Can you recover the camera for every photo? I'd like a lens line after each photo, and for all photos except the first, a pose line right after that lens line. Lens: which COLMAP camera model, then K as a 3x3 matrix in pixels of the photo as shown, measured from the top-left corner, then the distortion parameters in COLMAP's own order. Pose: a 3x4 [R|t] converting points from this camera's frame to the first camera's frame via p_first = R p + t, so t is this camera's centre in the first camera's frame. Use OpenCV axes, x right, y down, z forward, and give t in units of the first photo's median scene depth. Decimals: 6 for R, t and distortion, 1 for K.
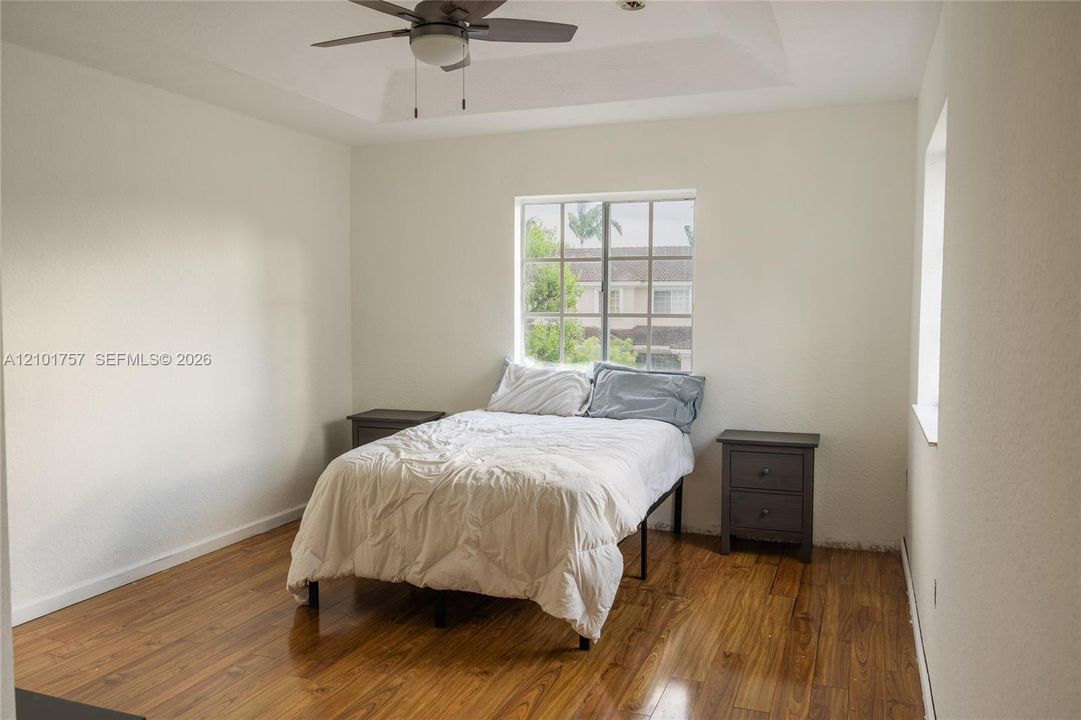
lens RADIAL K [[835.3, 0, 529.4], [0, 835.3, 355.2], [0, 0, 1]] dist [0.011124, -0.027420]
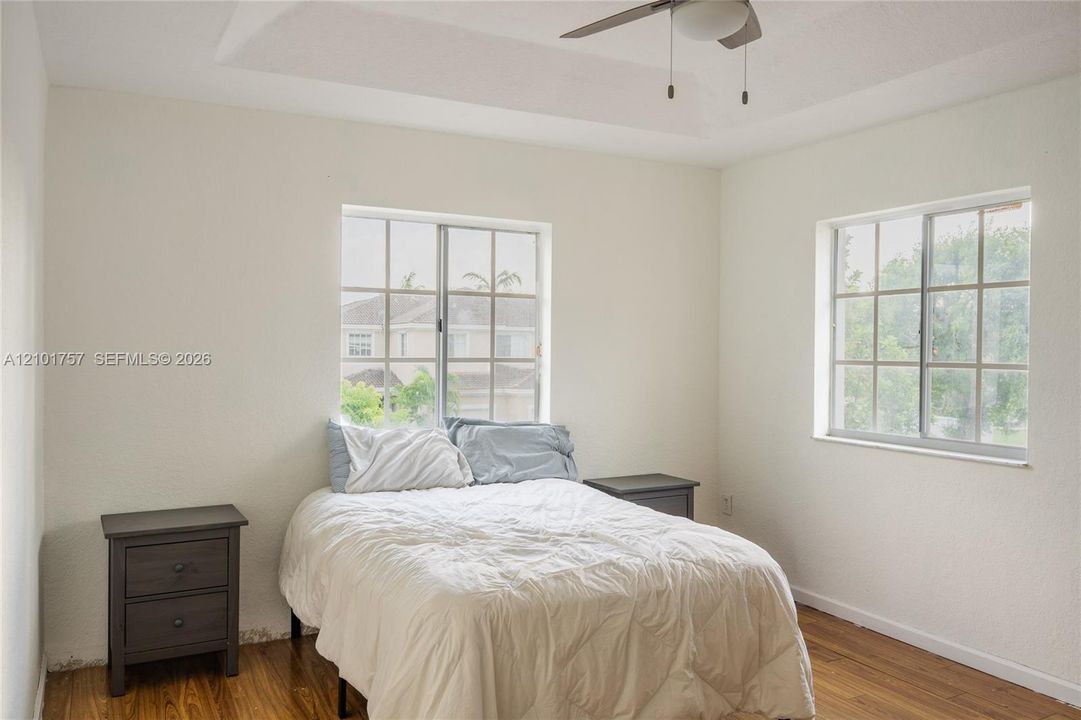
lens RADIAL K [[835.3, 0, 535.5], [0, 835.3, 349.3], [0, 0, 1]] dist [0.011124, -0.027420]
pose [[0.645622, 0.001799, 0.763655, -0.511046], [0.037905, 0.998689, -0.034399, -0.027702], [-0.762716, 0.051155, 0.644708, 0.414690]]
